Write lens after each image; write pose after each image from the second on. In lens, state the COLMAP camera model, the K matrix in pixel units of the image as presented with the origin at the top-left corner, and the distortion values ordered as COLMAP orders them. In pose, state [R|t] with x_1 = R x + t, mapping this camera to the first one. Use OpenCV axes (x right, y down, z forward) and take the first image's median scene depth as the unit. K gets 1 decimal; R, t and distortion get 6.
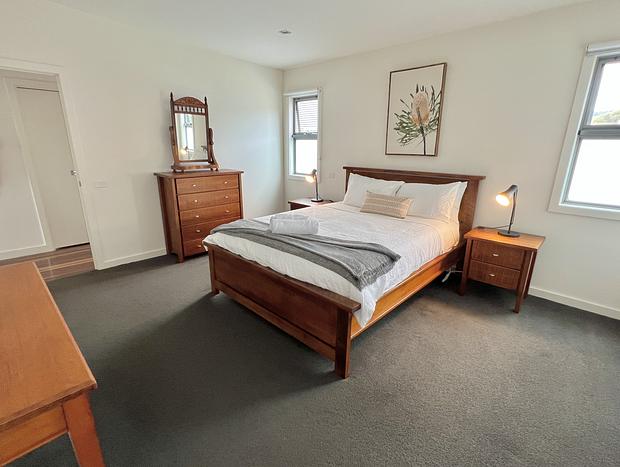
lens RADIAL K [[306.1, 0, 311.9], [0, 306.1, 235.7], [0, 0, 1]] dist [-0.000283, -0.000250]
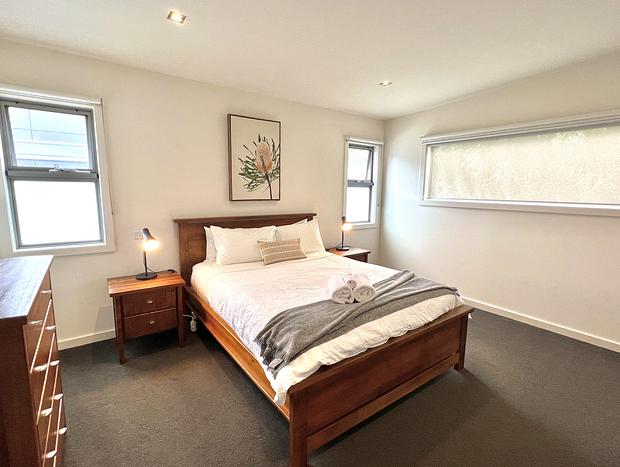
lens RADIAL K [[306.1, 0, 311.9], [0, 306.1, 235.7], [0, 0, 1]] dist [-0.000283, -0.000250]
pose [[0.180995, -0.158406, 0.970643, -0.674626], [0.270192, 0.956977, 0.105793, -0.220793], [-0.945641, 0.243112, 0.216008, 0.674484]]
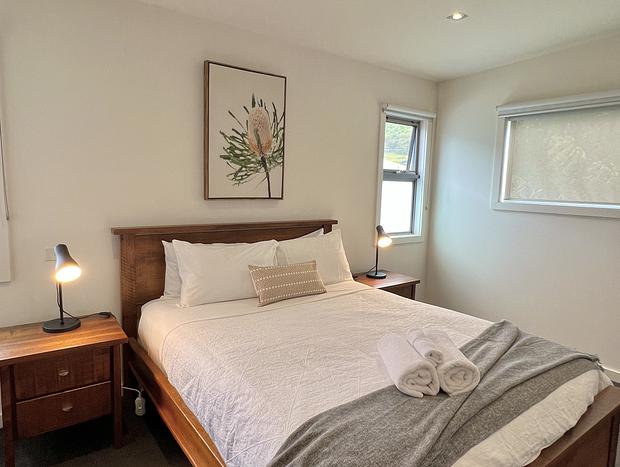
lens RADIAL K [[409.5, 0, 310.0], [0, 409.5, 233.5], [0, 0, 1]] dist [0.000602, 0.000488]
pose [[0.178522, -0.126111, 0.975821, -0.519380], [0.256734, 0.963367, 0.077533, -0.238779], [-0.949851, 0.236685, 0.204359, 0.758097]]
